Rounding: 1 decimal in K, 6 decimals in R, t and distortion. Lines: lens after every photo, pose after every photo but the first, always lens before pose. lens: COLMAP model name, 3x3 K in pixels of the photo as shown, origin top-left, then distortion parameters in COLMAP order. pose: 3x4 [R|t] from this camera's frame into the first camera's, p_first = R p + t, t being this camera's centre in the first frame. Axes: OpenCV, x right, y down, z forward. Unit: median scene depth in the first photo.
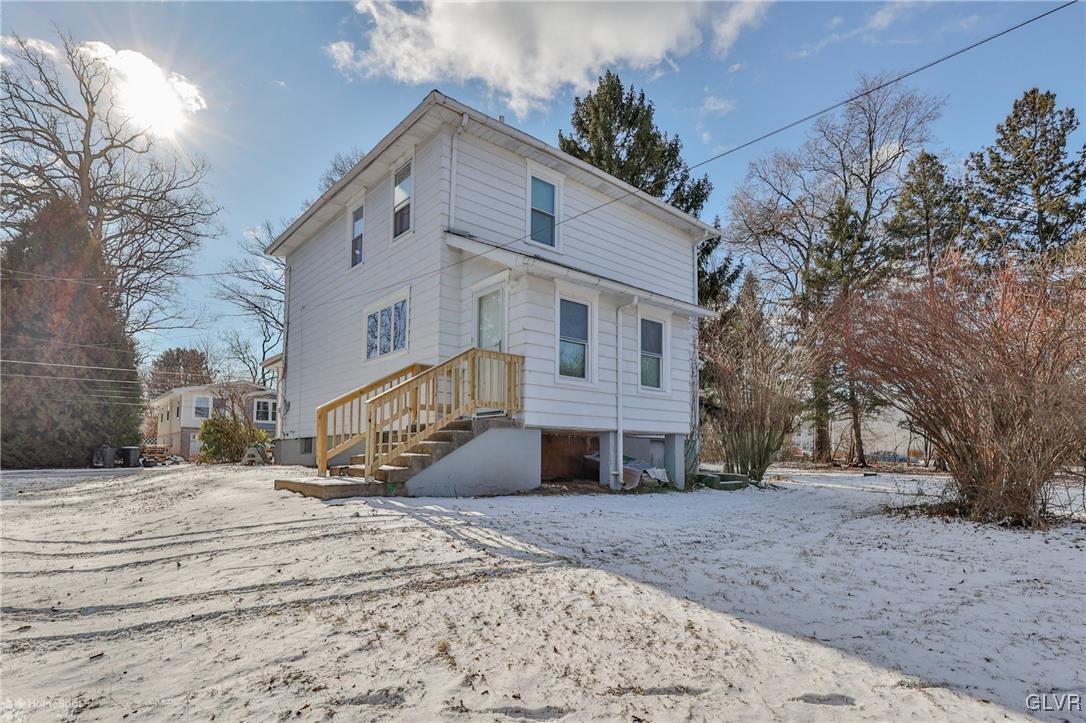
lens RADIAL K [[545.1, 0, 543.2], [0, 545.1, 428.0], [0, 0, 1]] dist [0.000235, 0.000349]
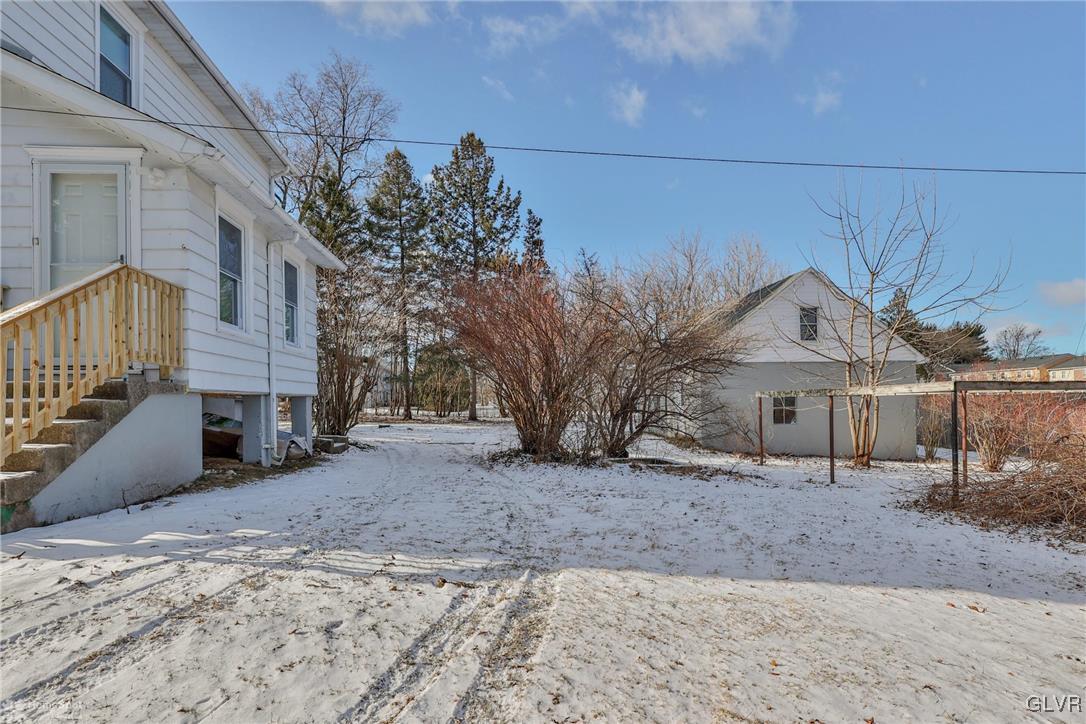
lens RADIAL K [[533.2, 0, 566.2], [0, 533.2, 394.3], [0, 0, 1]] dist [0.002208, 0.001151]
pose [[0.617183, 0.006160, 0.786795, -0.314169], [-0.024160, 0.999646, 0.011125, -0.020501], [-0.786448, -0.025875, 0.617114, 0.243299]]
